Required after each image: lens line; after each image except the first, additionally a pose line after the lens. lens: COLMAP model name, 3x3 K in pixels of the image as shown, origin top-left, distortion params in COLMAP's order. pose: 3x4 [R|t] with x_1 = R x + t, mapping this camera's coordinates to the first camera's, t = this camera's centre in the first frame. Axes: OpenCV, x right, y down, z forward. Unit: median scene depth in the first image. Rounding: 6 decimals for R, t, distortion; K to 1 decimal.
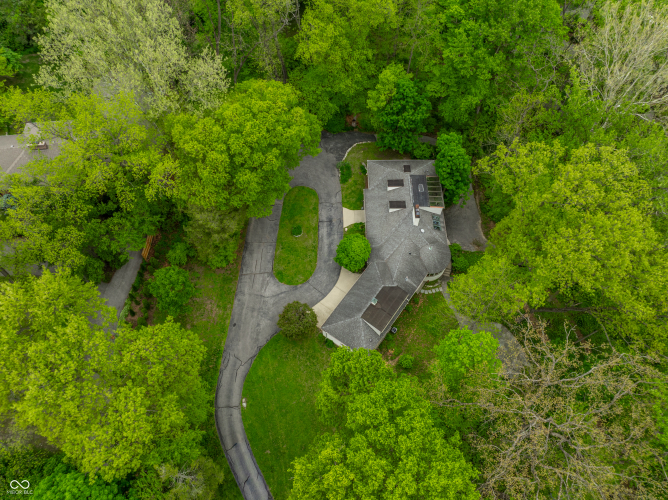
lens RADIAL K [[469.1, 0, 332.3], [0, 469.1, 249.5], [0, 0, 1]] dist [-0.034397, 0.005413]
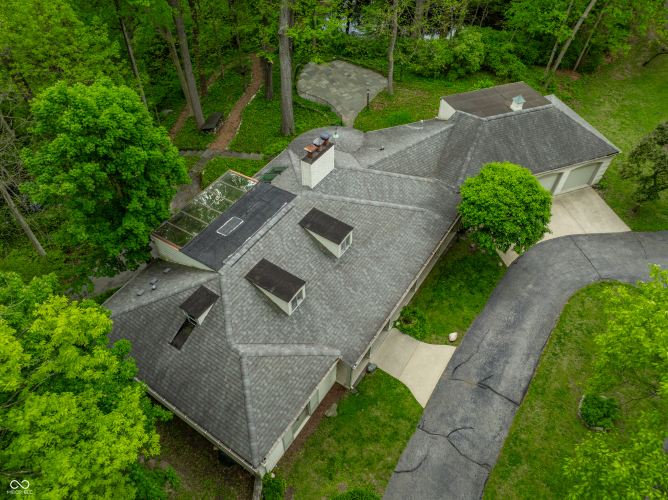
lens RADIAL K [[469.1, 0, 332.9], [0, 469.1, 248.4], [0, 0, 1]] dist [-0.034397, 0.005413]
pose [[-0.826995, -0.434127, 0.357231, 0.008782], [0.478098, -0.208730, 0.853143, -0.390083], [-0.295808, 0.876337, 0.380174, 0.900903]]
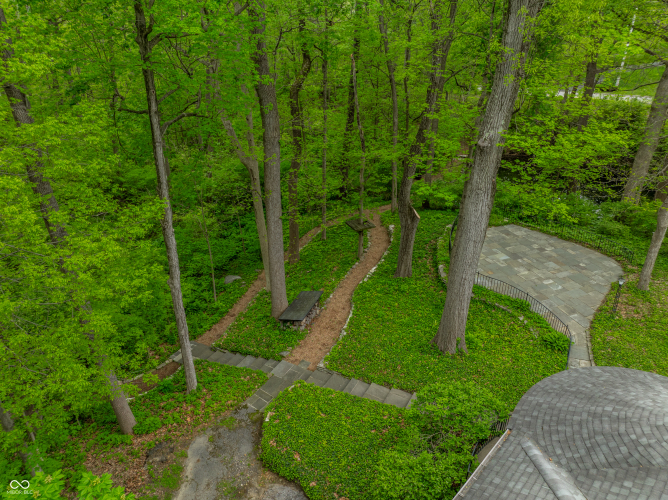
lens RADIAL K [[469.1, 0, 334.1], [0, 469.1, 248.1], [0, 0, 1]] dist [-0.034397, 0.005413]
pose [[-0.713635, -0.344292, 0.610072, 0.215407], [0.600436, 0.147961, 0.785865, -0.172620], [-0.360834, 0.927130, 0.101135, 0.951357]]
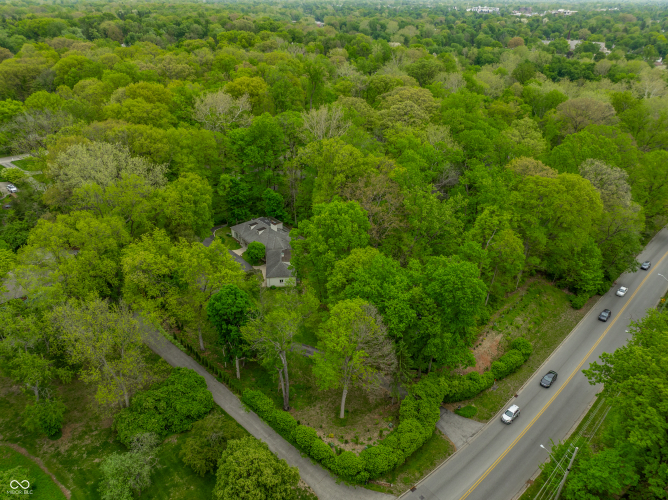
lens RADIAL K [[469.1, 0, 336.1], [0, 469.1, 248.6], [0, 0, 1]] dist [-0.034397, 0.005413]
pose [[0.751923, -0.321041, 0.575798, -0.739694], [0.567581, 0.759552, -0.317698, 0.728847], [-0.335355, 0.565696, 0.753342, -0.453190]]
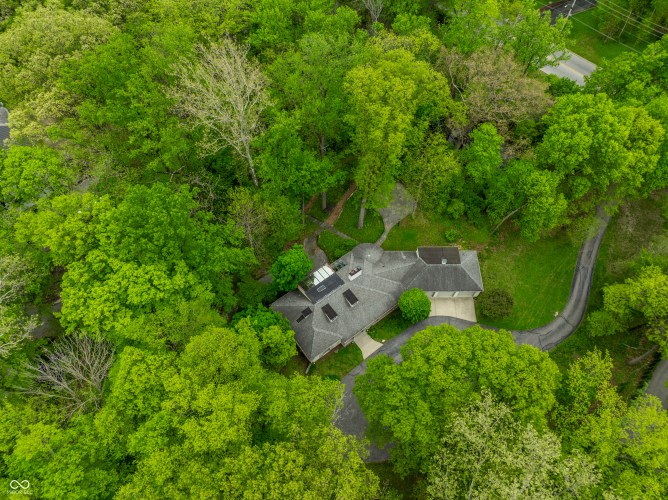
lens RADIAL K [[469.1, 0, 335.5], [0, 469.1, 251.6], [0, 0, 1]] dist [-0.034397, 0.005413]
pose [[-0.596736, -0.712033, 0.370020, -0.156877], [0.682244, -0.207443, 0.701078, -0.843380], [-0.422433, 0.670802, 0.609569, 0.316859]]
